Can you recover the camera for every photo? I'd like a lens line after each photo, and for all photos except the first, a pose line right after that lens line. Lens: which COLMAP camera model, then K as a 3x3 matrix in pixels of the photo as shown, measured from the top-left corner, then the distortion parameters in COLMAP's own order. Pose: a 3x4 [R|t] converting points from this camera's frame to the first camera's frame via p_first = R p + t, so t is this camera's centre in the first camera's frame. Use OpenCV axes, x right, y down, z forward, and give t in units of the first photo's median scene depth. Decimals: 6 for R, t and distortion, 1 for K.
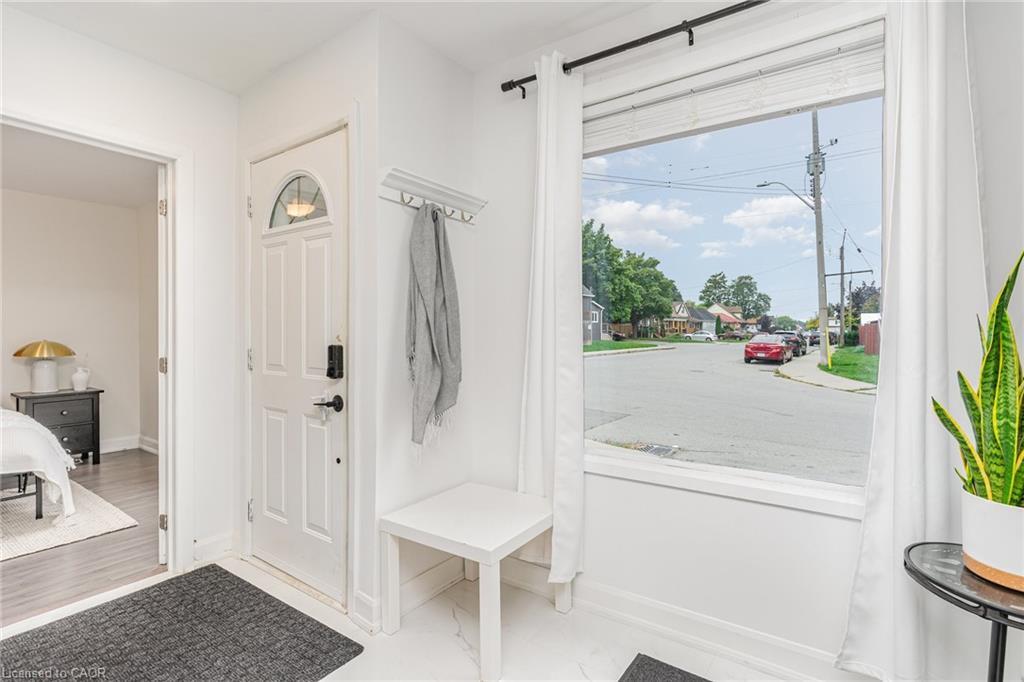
lens RADIAL K [[490.8, 0, 511.9], [0, 490.8, 329.0], [0, 0, 1]] dist [-0.002821, -0.000601]
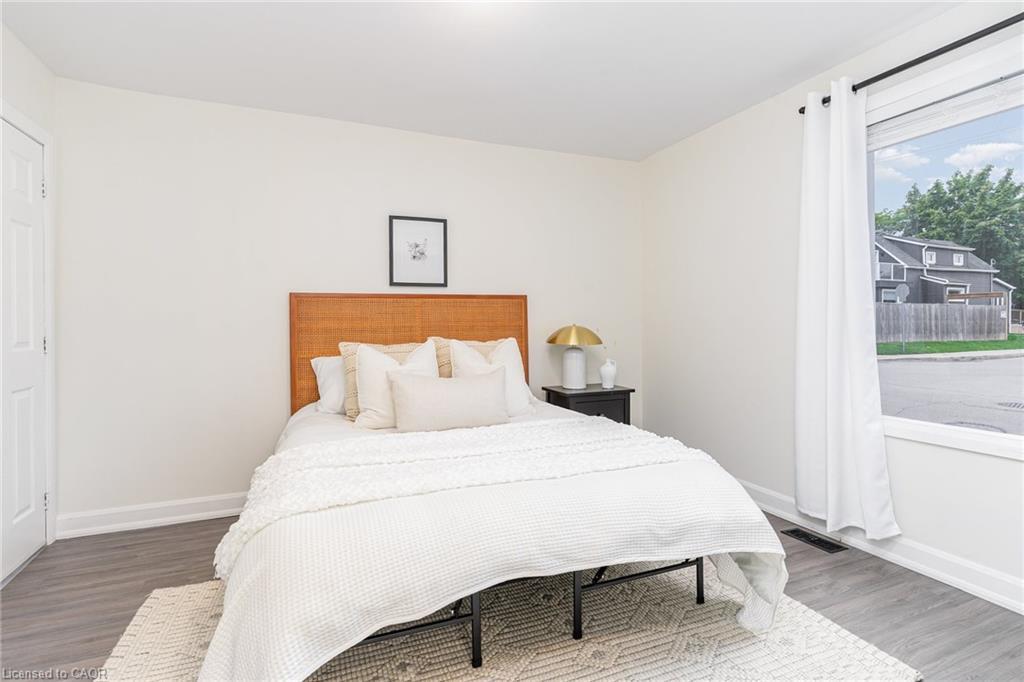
lens RADIAL K [[490.8, 0, 511.9], [0, 490.8, 329.0], [0, 0, 1]] dist [-0.002821, -0.000601]
pose [[0.844710, -0.000600, -0.535224, -0.600477], [0.008583, 0.999886, 0.012425, 0.019134], [0.535156, -0.015090, 0.844619, 0.248971]]
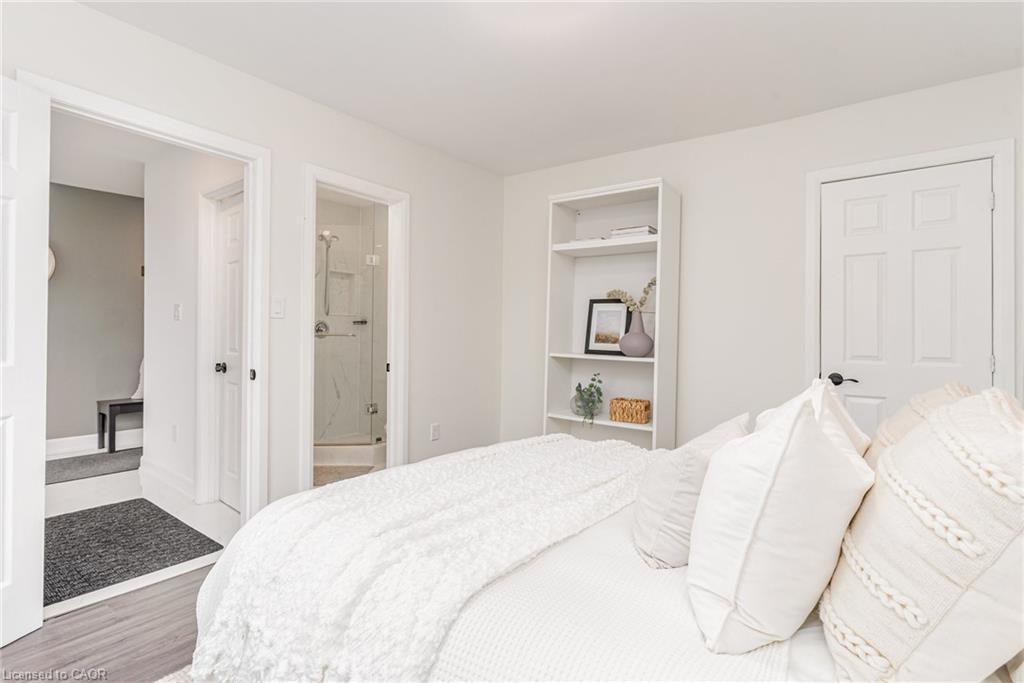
lens RADIAL K [[490.8, 0, 511.9], [0, 490.8, 329.5], [0, 0, 1]] dist [-0.002821, -0.000601]
pose [[-0.999684, -0.012727, 0.021670, -0.850325], [-0.012931, 0.999873, -0.009276, 0.013269], [-0.021549, -0.009553, -0.999722, 1.020548]]
